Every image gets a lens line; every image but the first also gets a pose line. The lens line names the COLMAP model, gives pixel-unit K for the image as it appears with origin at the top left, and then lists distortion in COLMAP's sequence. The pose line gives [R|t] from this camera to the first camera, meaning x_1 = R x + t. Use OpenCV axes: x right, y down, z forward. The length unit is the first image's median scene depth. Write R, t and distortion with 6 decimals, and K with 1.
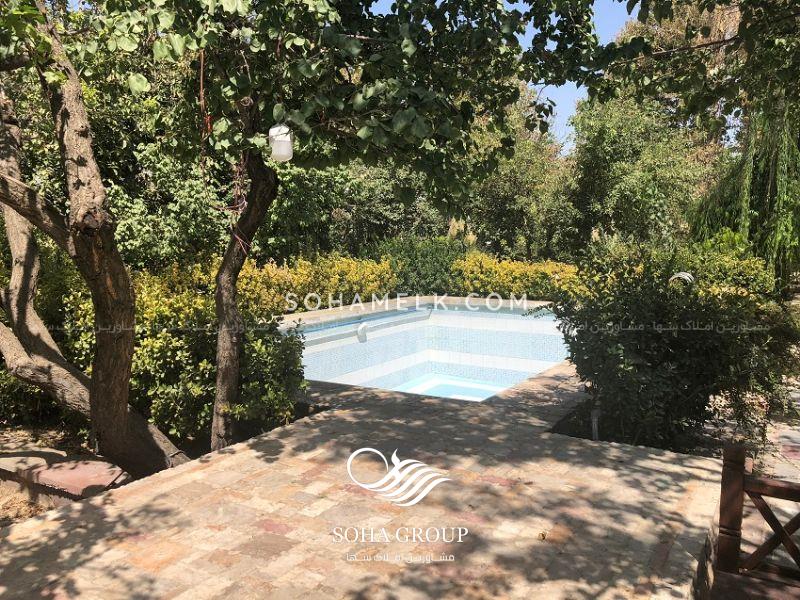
lens RADIAL K [[684.1, 0, 400.0], [0, 684.1, 300.0], [0, 0, 1]] dist [0.020719, 0.002157]
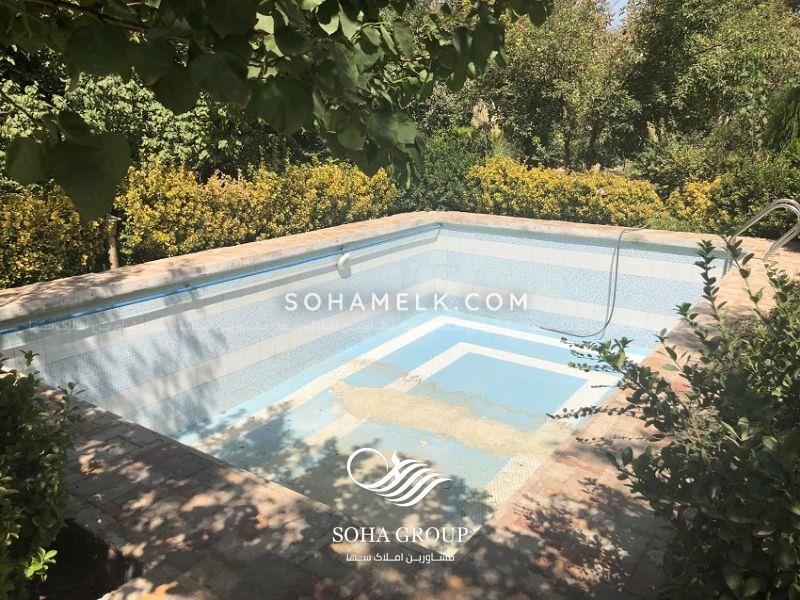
lens RADIAL K [[684.1, 0, 400.0], [0, 684.1, 300.0], [0, 0, 1]] dist [0.020719, 0.002157]
pose [[0.998937, 0.022087, -0.040449, 0.033437], [-0.014822, 0.985019, 0.171808, -0.040939], [0.043638, -0.171026, 0.984300, 0.198055]]
